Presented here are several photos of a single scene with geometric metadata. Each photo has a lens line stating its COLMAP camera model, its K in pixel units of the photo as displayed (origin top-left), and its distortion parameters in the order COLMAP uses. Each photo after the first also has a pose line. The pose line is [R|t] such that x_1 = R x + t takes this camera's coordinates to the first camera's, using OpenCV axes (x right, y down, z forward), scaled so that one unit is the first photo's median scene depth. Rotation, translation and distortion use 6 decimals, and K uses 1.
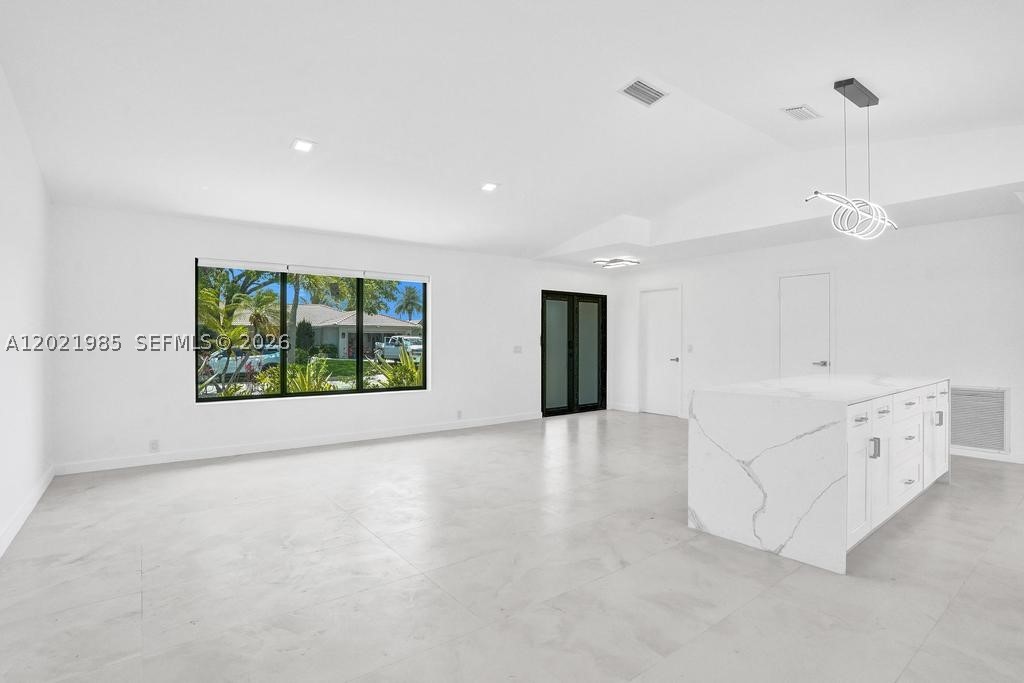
lens RADIAL K [[499.9, 0, 512.0], [0, 499.9, 341.5], [0, 0, 1]] dist [-0.029774, 0.025017]
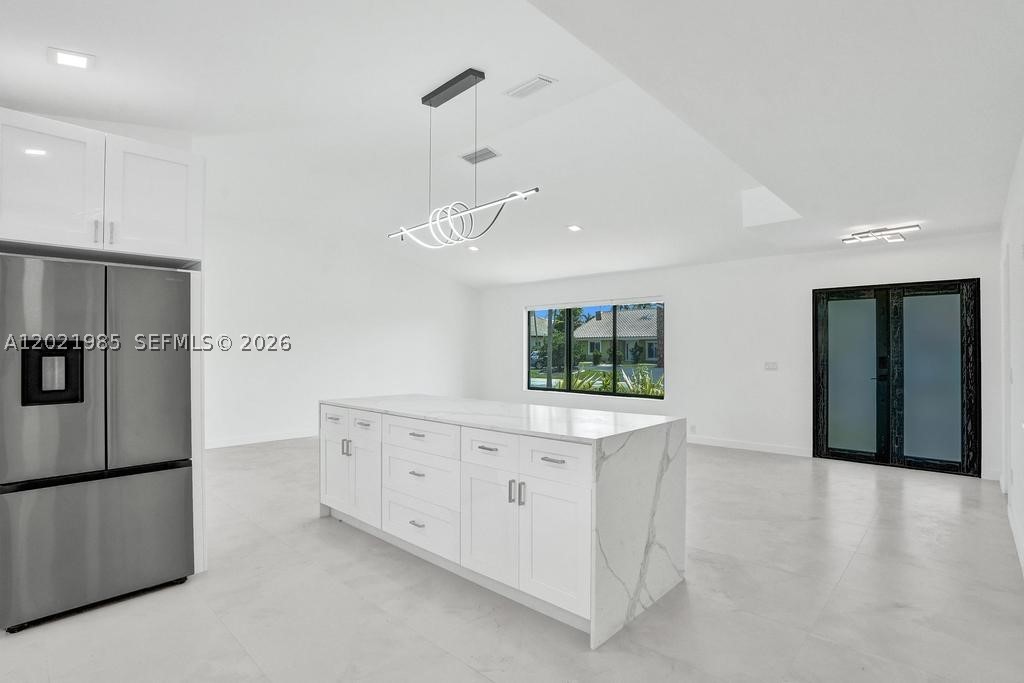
lens RADIAL K [[499.9, 0, 512.0], [0, 499.9, 341.5], [0, 0, 1]] dist [-0.029774, 0.025017]
pose [[0.176739, -0.015959, -0.984128, 0.687660], [-0.005670, 0.999835, -0.017232, -0.007174], [0.984242, 0.008626, 0.176619, 0.388423]]
